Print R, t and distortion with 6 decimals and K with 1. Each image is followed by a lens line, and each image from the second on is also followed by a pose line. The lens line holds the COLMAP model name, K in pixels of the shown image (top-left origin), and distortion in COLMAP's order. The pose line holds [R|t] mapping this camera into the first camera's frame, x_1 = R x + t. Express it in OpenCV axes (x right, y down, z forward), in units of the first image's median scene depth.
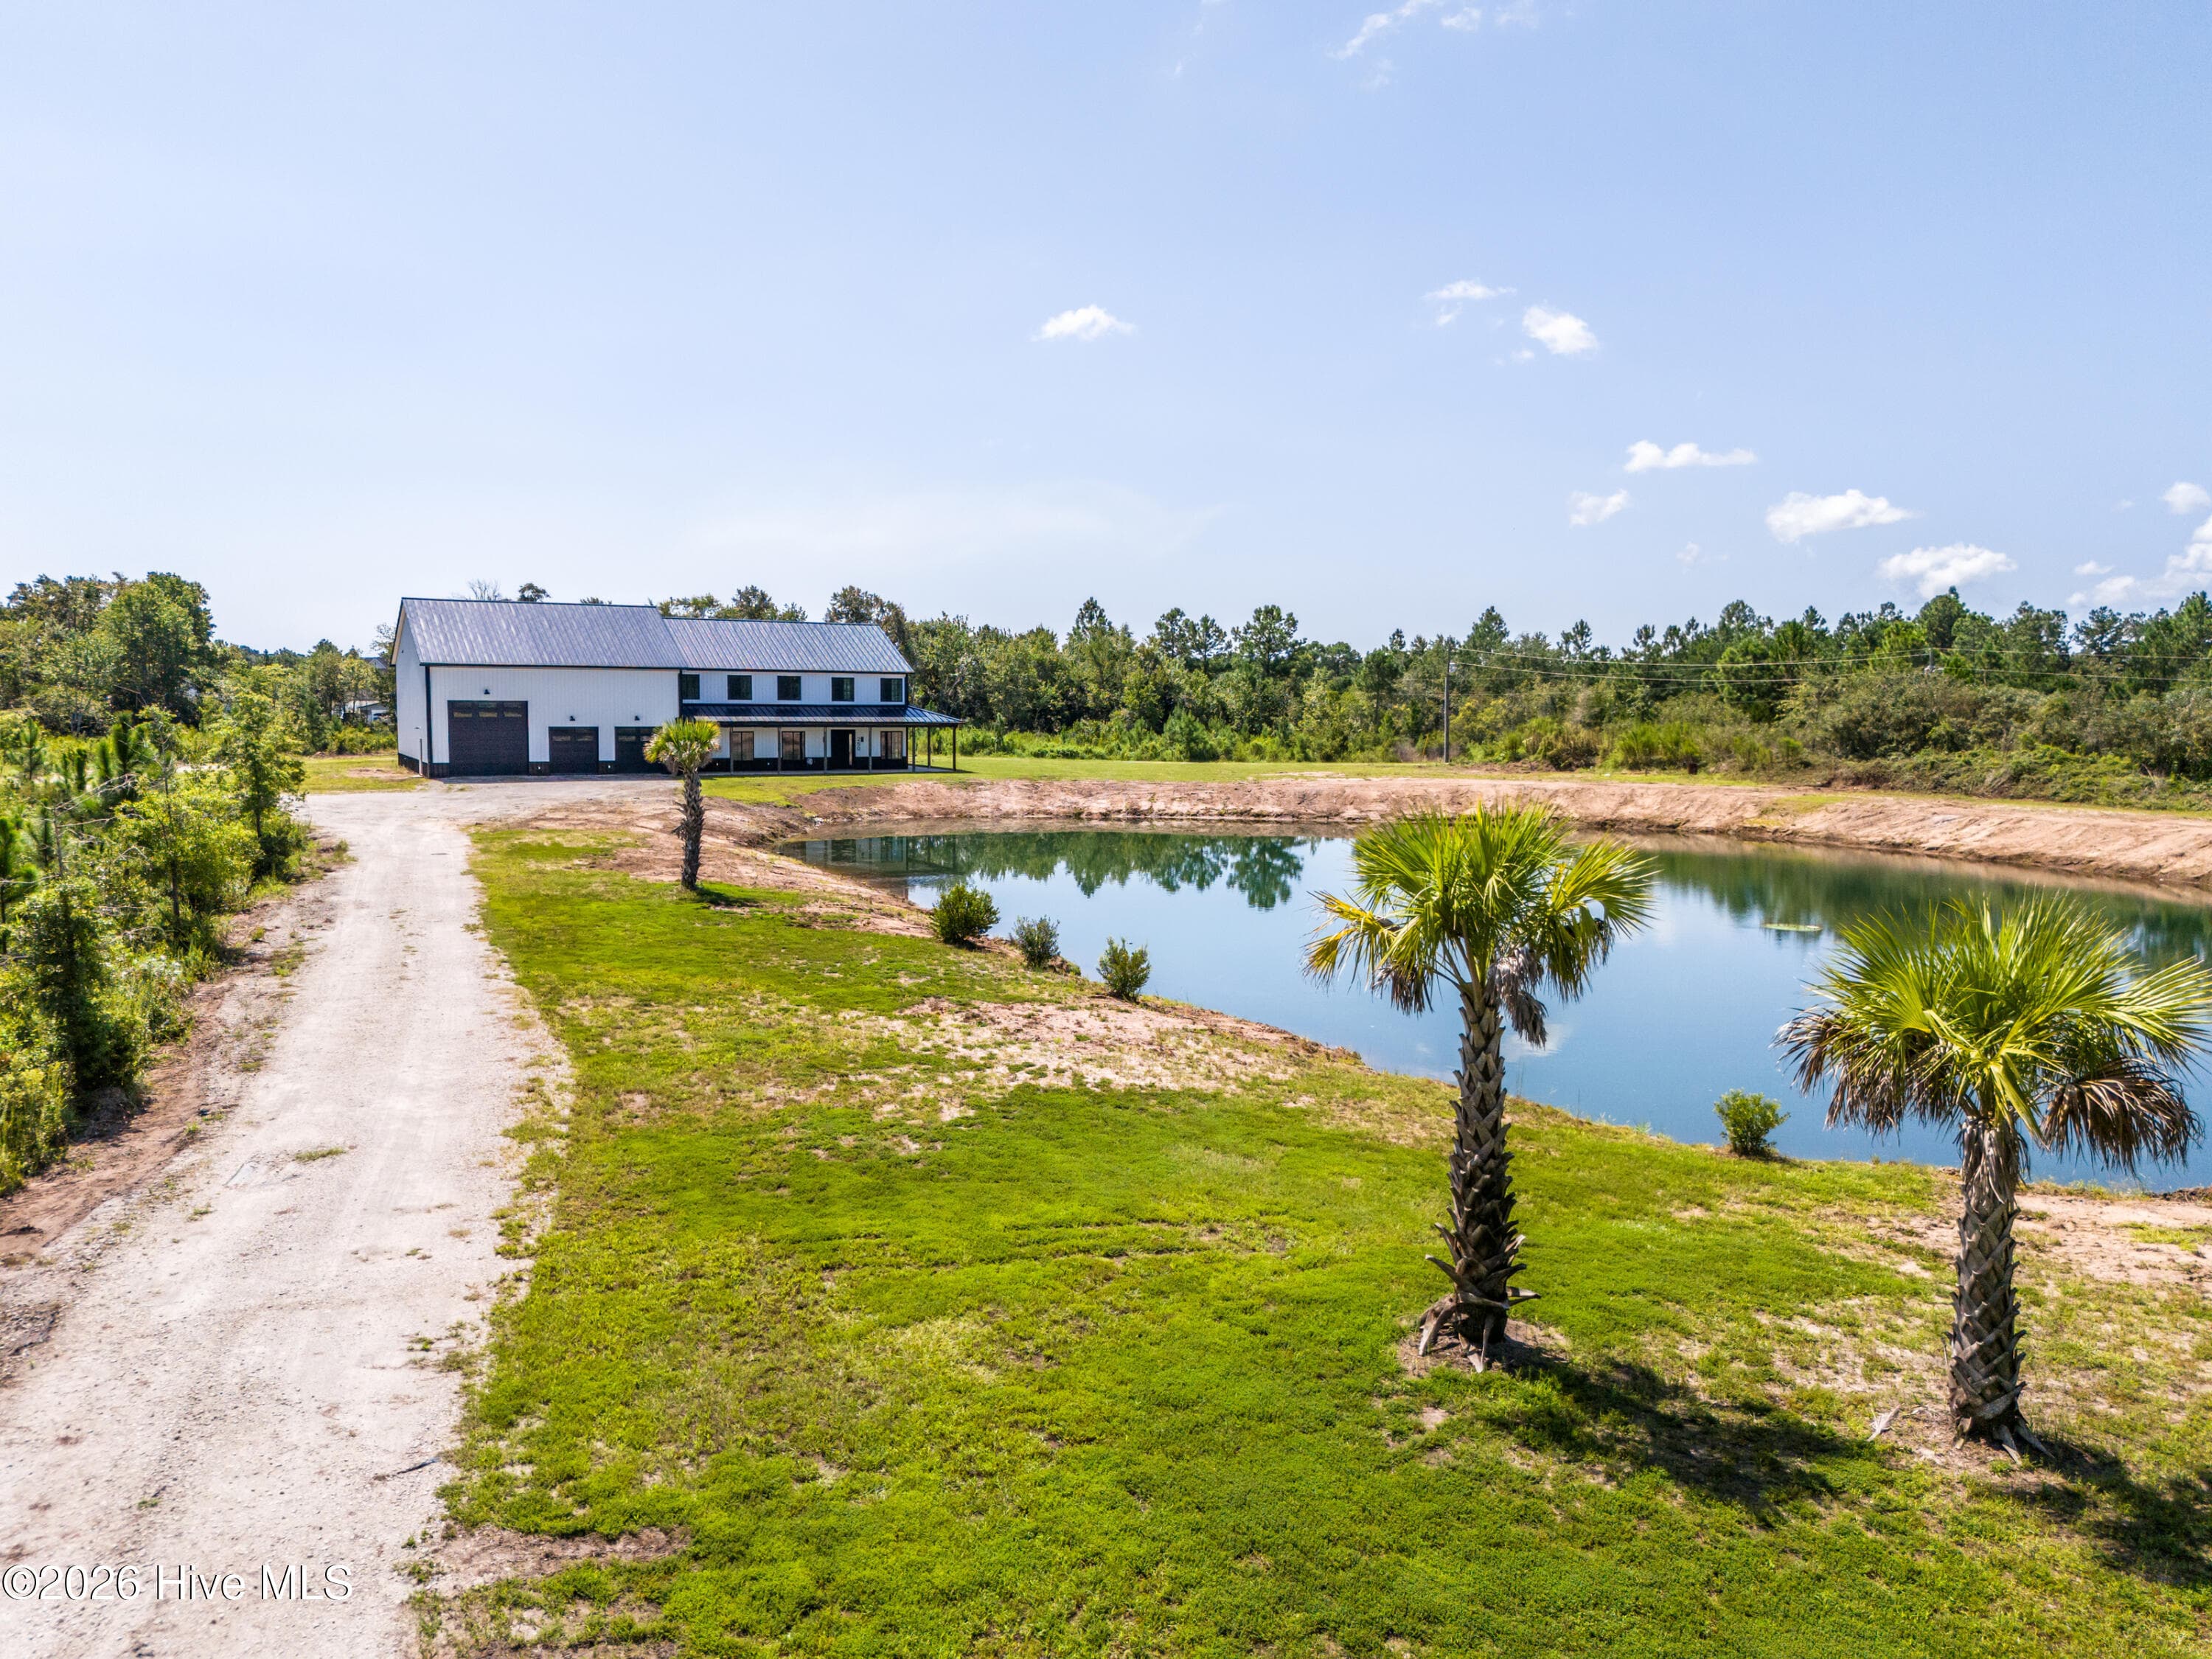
lens RADIAL K [[1660.2, 0, 1106.0], [0, 1660.2, 829.5], [0, 0, 1]] dist [0.012783, -0.006496]
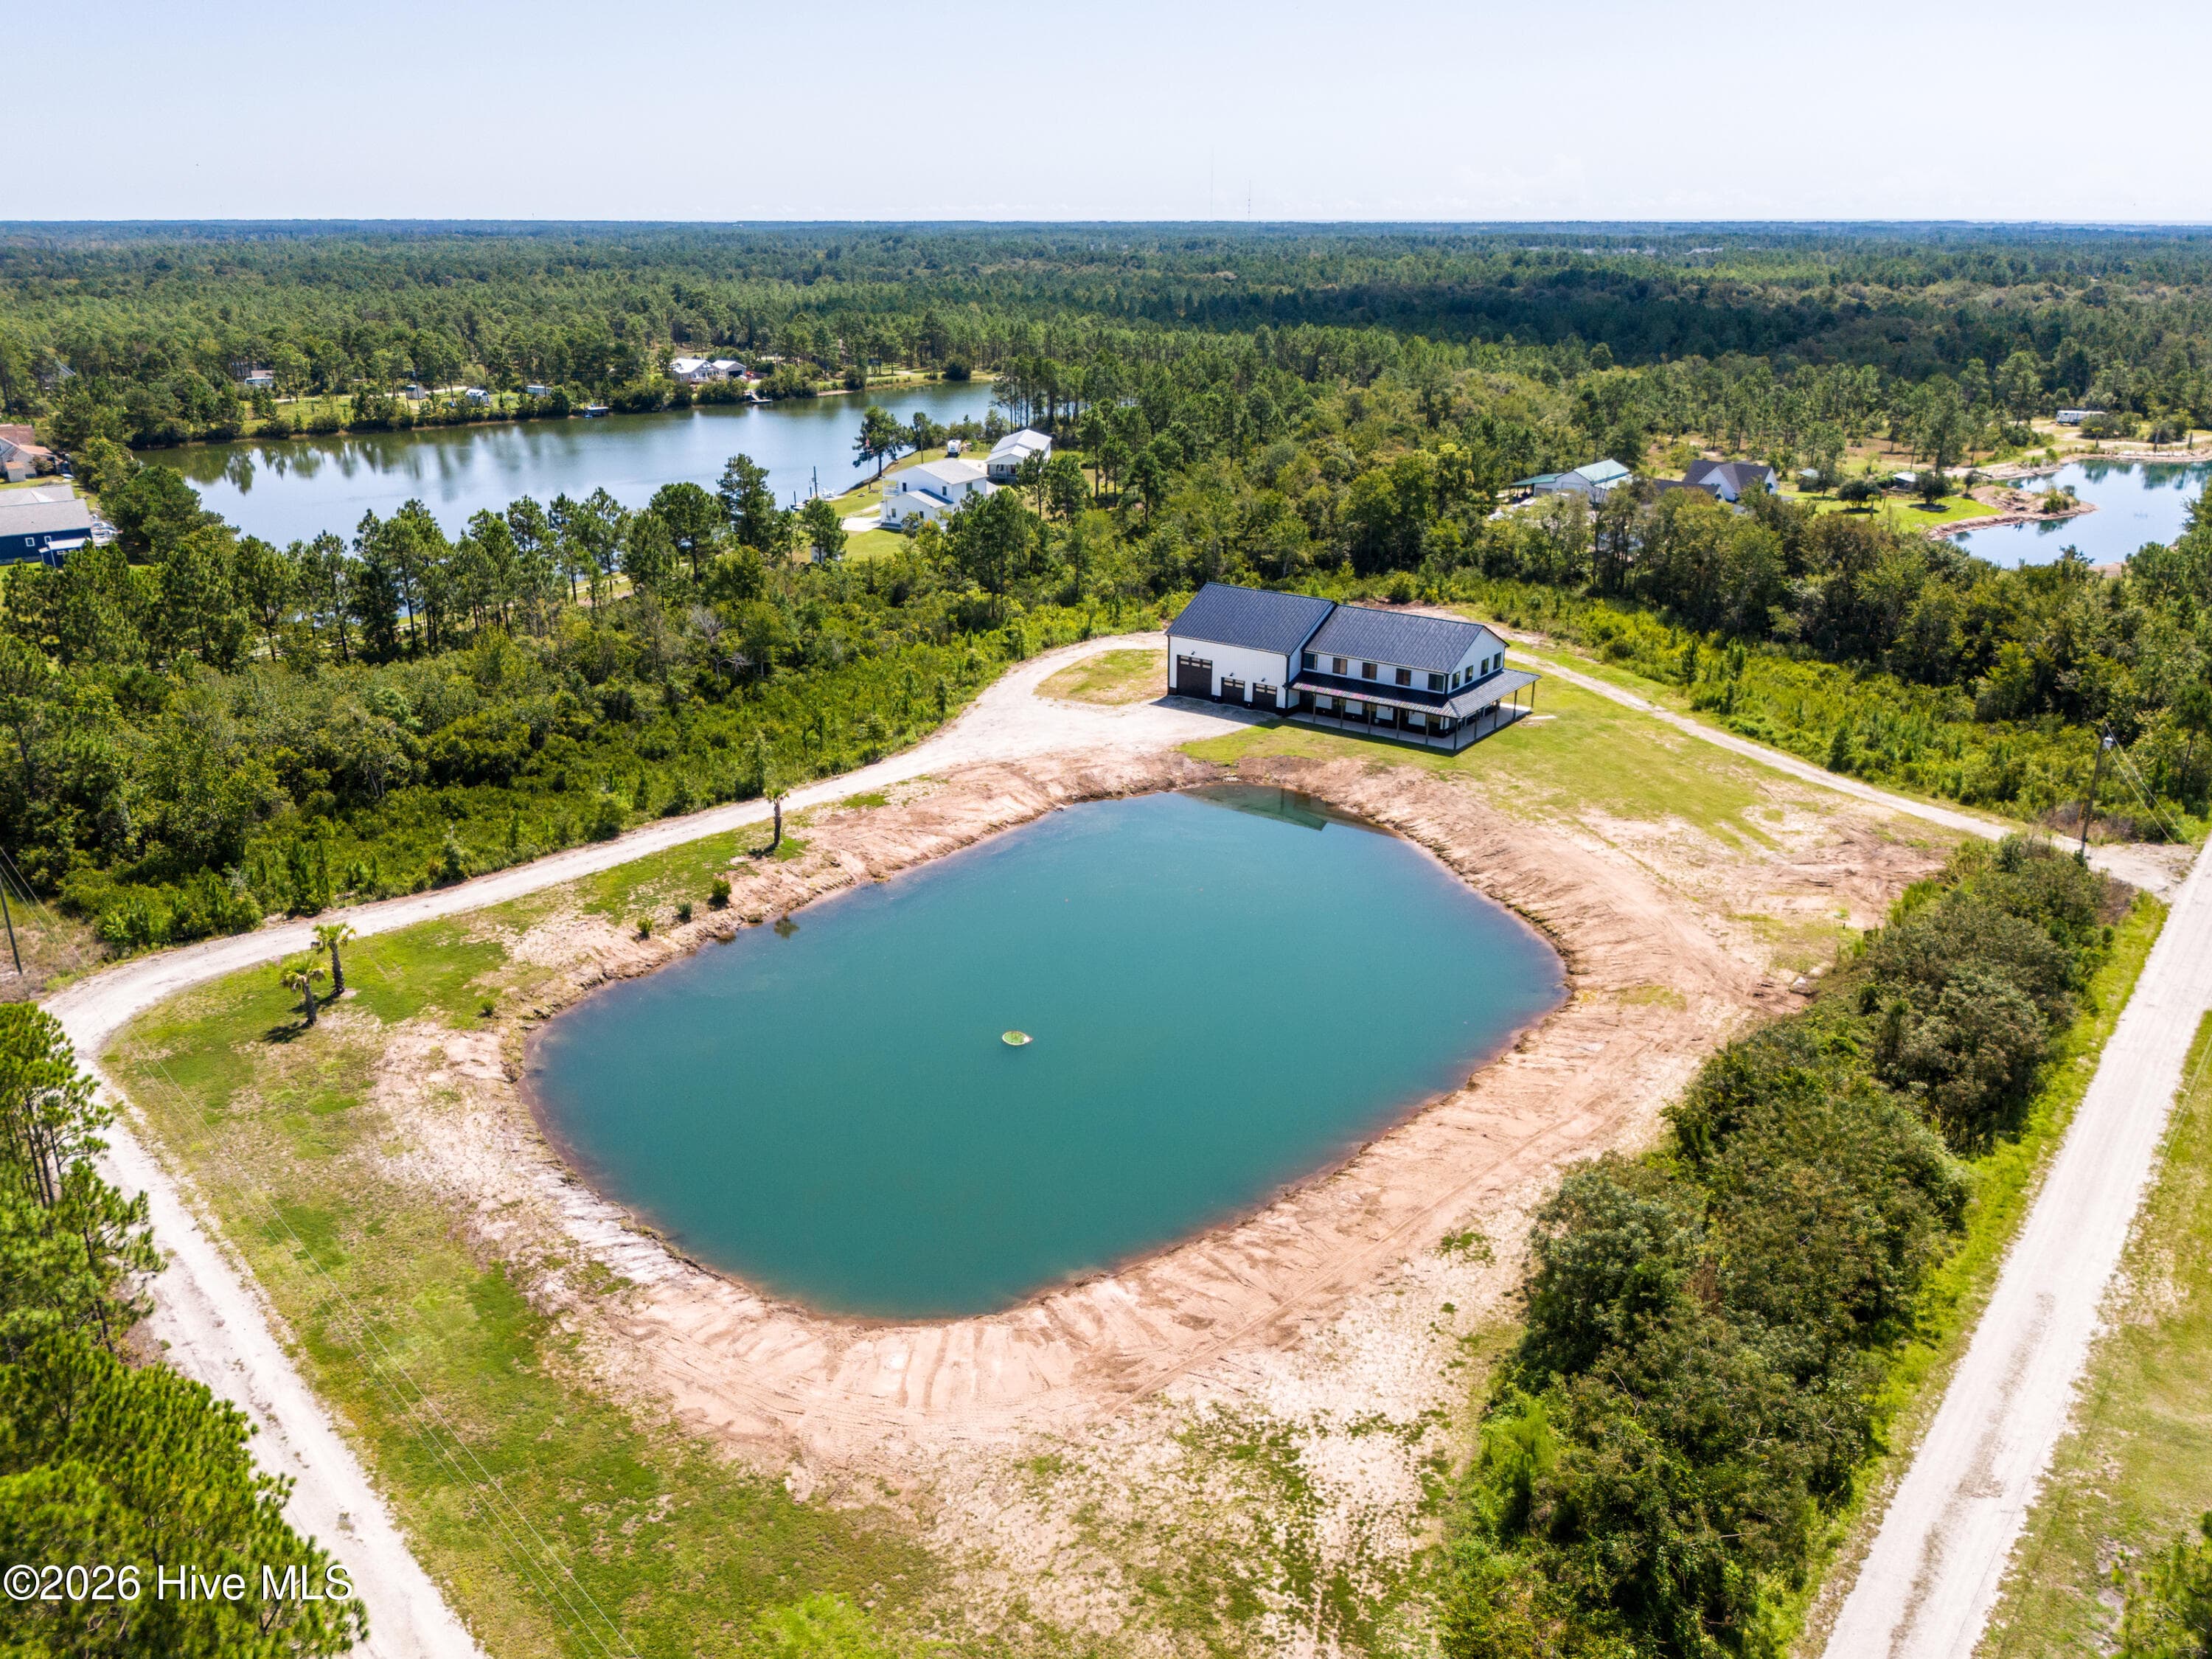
lens RADIAL K [[1682.1, 0, 1106.0], [0, 1682.1, 829.5], [0, 0, 1]] dist [0.041517, -0.003538]
pose [[0.401948, 0.303617, -0.863860, 0.840309], [-0.068864, 0.950778, 0.302123, -0.307387], [0.913069, -0.061949, 0.403072, 0.122599]]
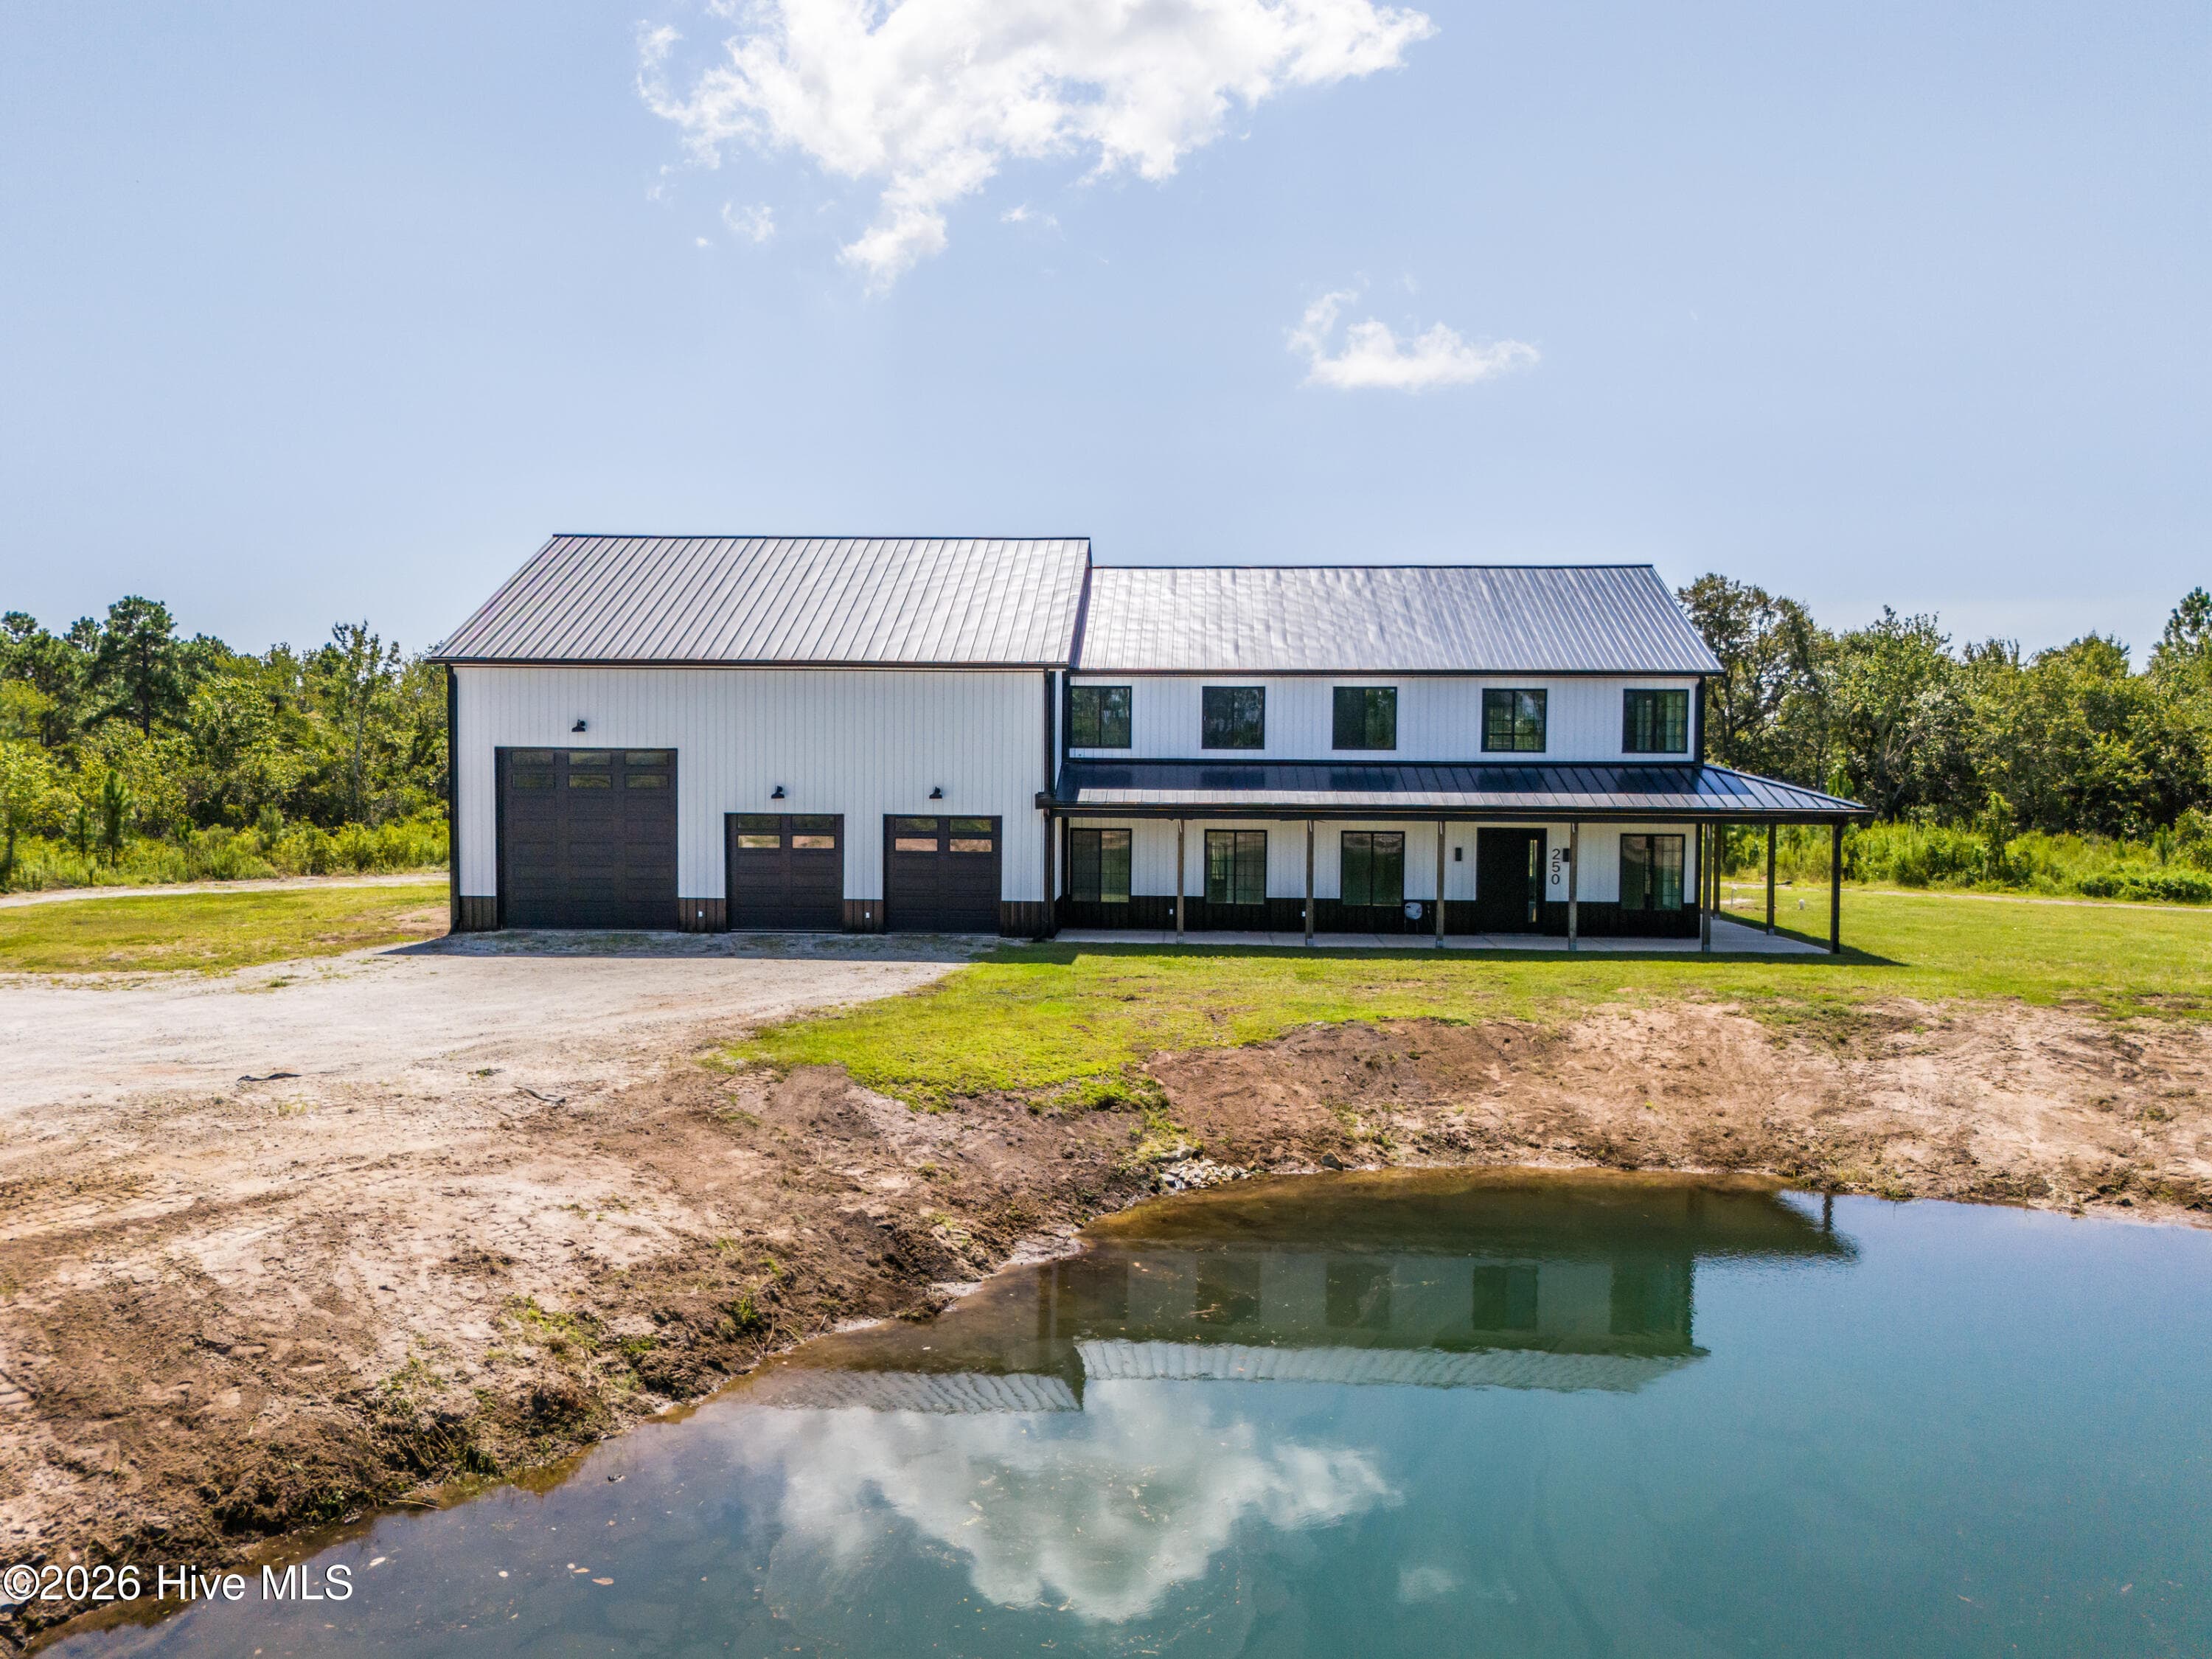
lens RADIAL K [[1660.2, 0, 1106.0], [0, 1660.2, 829.5], [0, 0, 1]] dist [0.012783, -0.006496]
pose [[0.846567, 0.015323, -0.532062, -0.028932], [-0.043612, 0.998221, -0.040643, -0.032165], [0.530493, 0.057611, 0.845729, 0.502827]]
